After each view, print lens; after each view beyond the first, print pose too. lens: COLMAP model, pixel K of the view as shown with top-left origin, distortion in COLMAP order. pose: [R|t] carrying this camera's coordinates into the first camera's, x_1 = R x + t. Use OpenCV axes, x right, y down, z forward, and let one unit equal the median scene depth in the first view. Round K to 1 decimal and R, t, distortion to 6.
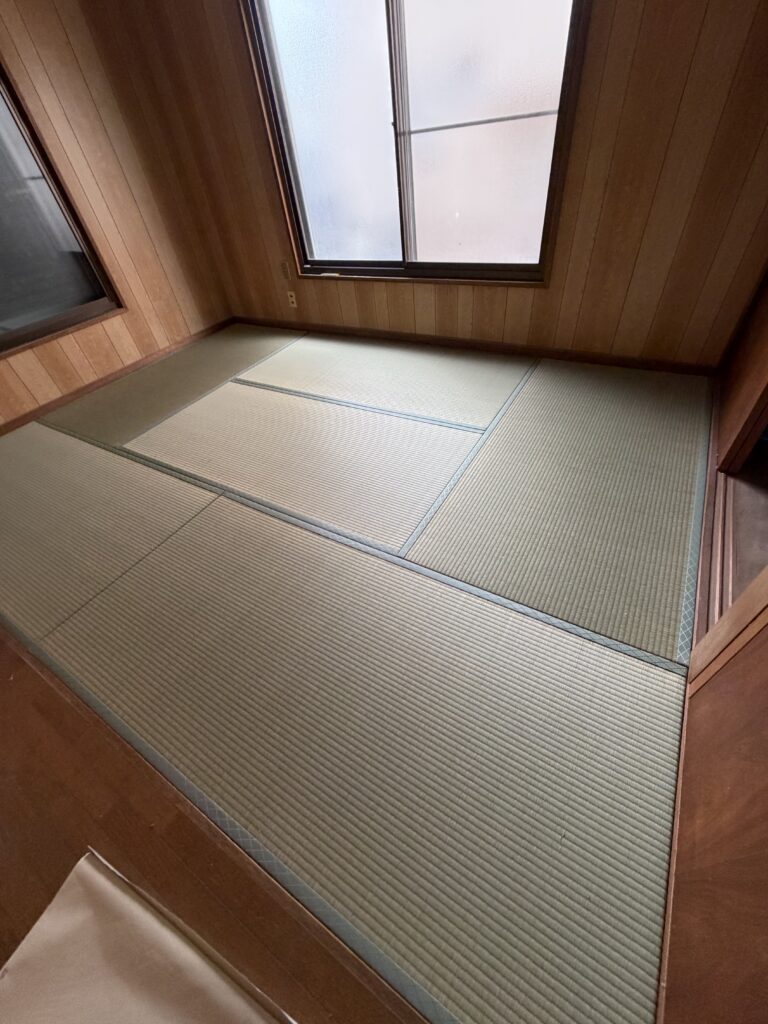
lens RADIAL K [[404.9, 0, 385.3], [0, 404.9, 513.9], [0, 0, 1]] dist [0.000091, -0.000014]
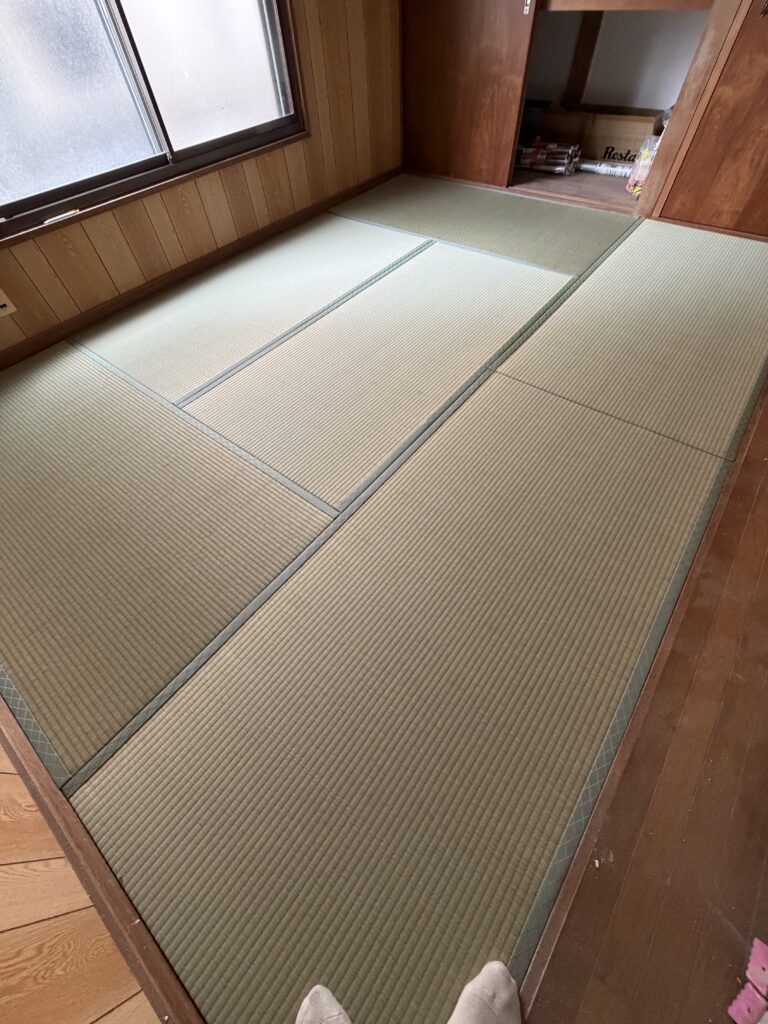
lens RADIAL K [[404.9, 0, 385.0], [0, 404.9, 512.8], [0, 0, 1]] dist [0.000091, -0.000014]
pose [[0.130524, -0.740628, 0.659116, -0.949640], [0.707050, 0.535569, 0.461786, -0.348898], [-0.695013, 0.405754, 0.593566, 0.580931]]
